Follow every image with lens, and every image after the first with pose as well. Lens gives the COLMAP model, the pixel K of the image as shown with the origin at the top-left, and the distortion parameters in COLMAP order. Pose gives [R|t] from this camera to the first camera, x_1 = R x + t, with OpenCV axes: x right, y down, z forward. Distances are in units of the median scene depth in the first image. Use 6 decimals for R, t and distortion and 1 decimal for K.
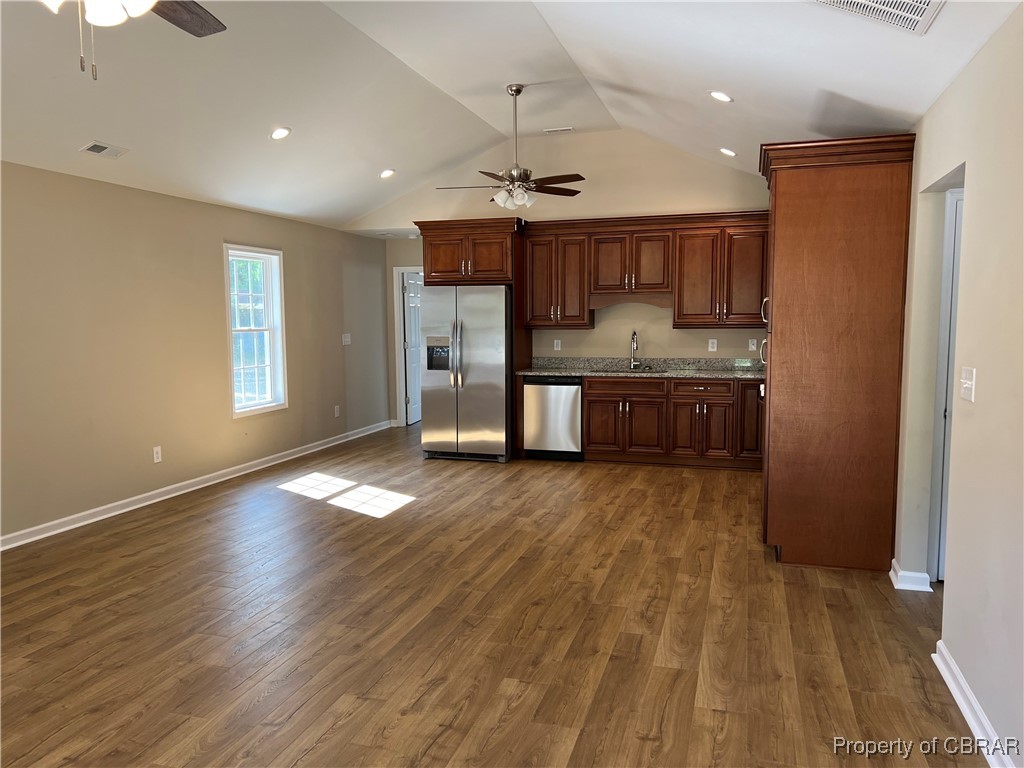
lens RADIAL K [[773.9, 0, 511.6], [0, 773.9, 386.7], [0, 0, 1]] dist [0.022724, -0.019862]
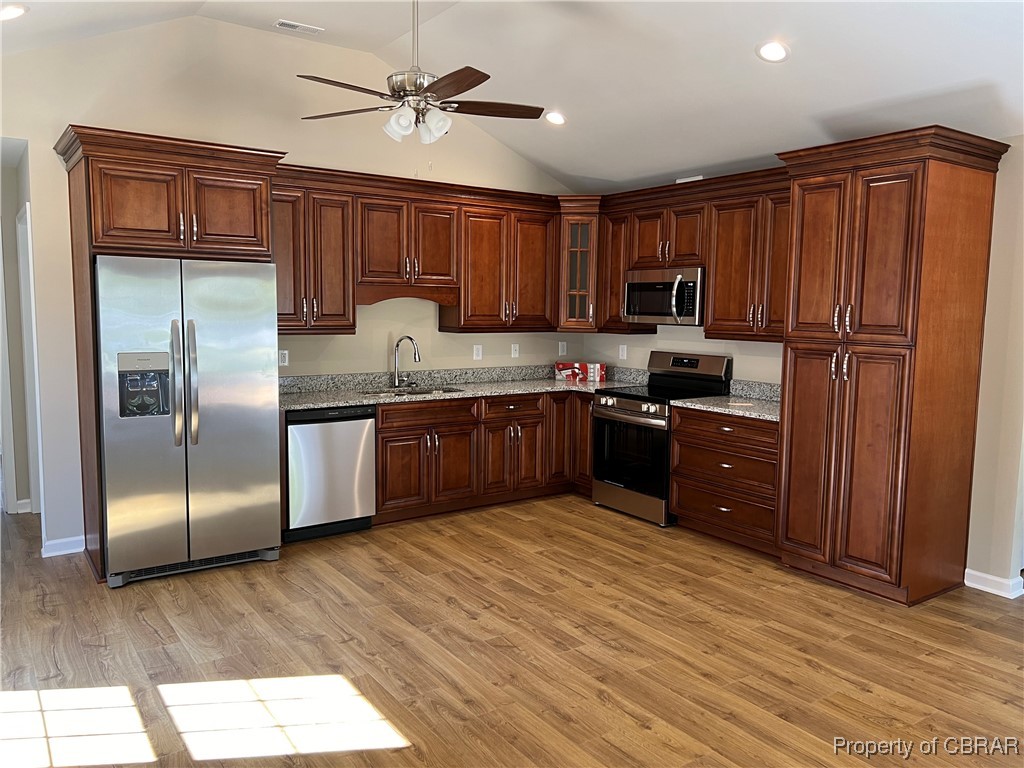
lens RADIAL K [[773.9, 0, 512.8], [0, 773.9, 378.9], [0, 0, 1]] dist [0.022724, -0.019862]
pose [[0.608979, -0.060935, 0.790842, -0.481287], [0.057712, 0.997806, 0.032442, -0.065736], [-0.791084, 0.025884, 0.611159, 0.636488]]
